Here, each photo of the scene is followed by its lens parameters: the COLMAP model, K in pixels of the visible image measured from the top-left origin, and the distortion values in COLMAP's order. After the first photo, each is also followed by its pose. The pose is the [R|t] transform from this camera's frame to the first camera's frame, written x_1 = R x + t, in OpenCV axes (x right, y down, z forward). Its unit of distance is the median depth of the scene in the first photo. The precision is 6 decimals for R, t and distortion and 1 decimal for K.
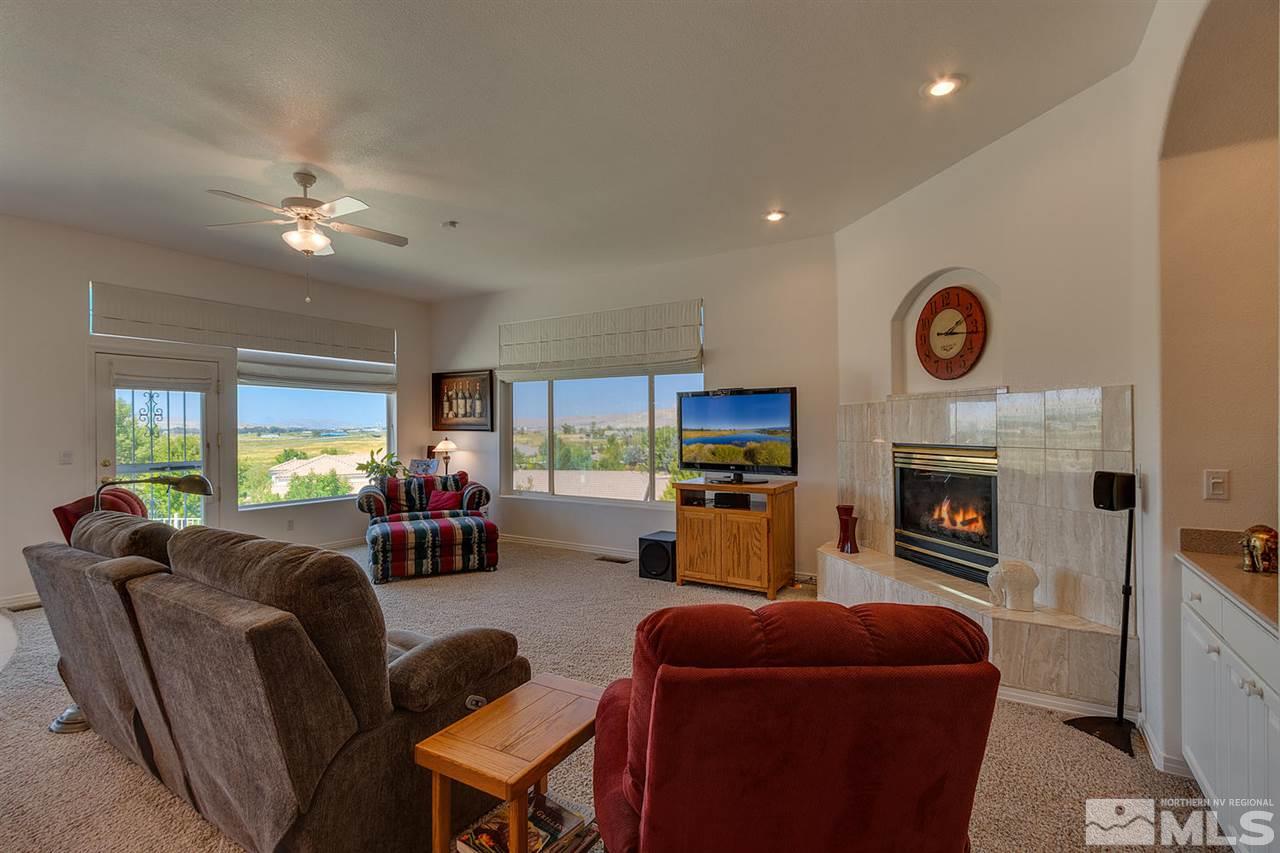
lens RADIAL K [[587.6, 0, 639.6], [0, 587.6, 425.1], [0, 0, 1]] dist [0.003102, 0.000346]
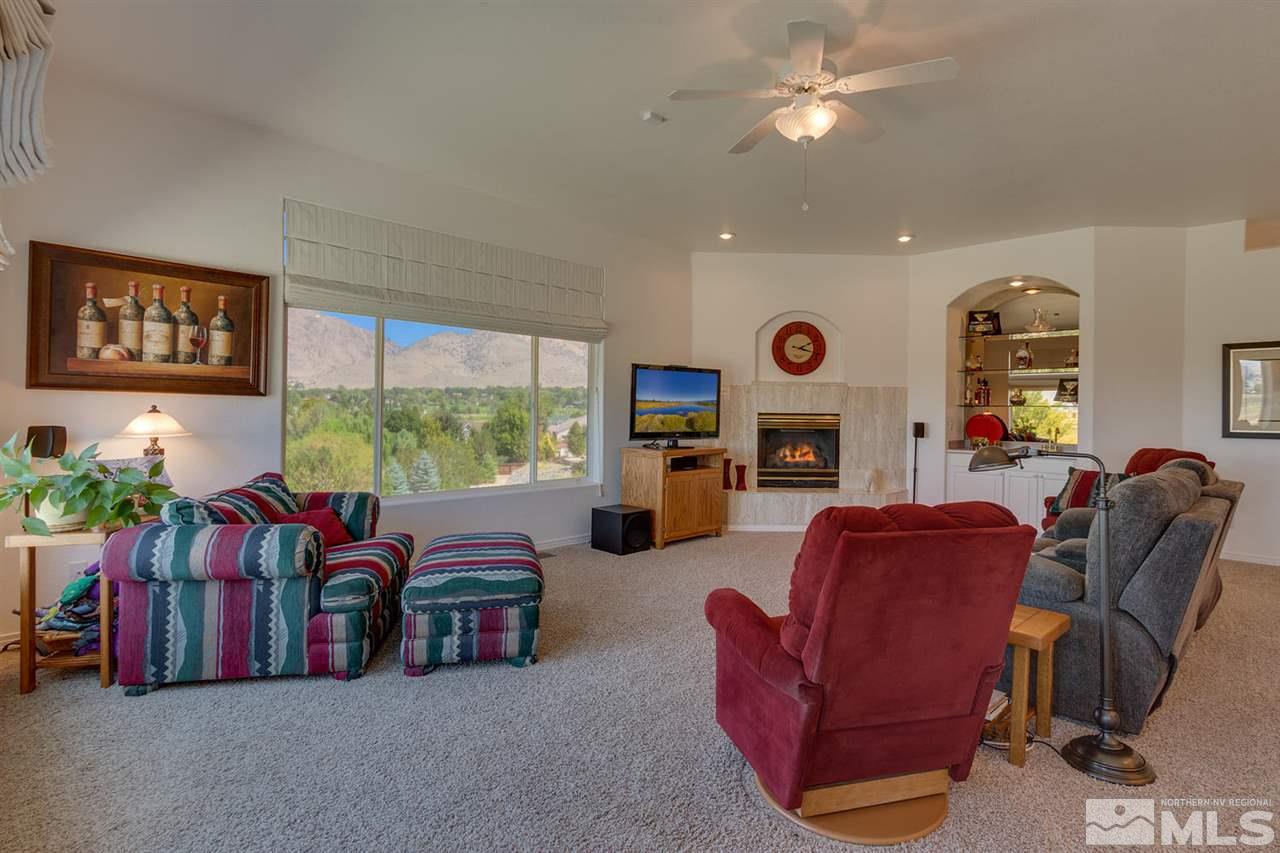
lens RADIAL K [[618.9, 0, 655.8], [0, 618.9, 406.3], [0, 0, 1]] dist [0.001059, 0.000228]
pose [[0.216069, 0.012641, 0.976296, -0.963540], [-0.016107, 0.999826, -0.009381, 0.027341], [-0.976245, -0.013698, 0.216236, 0.736142]]
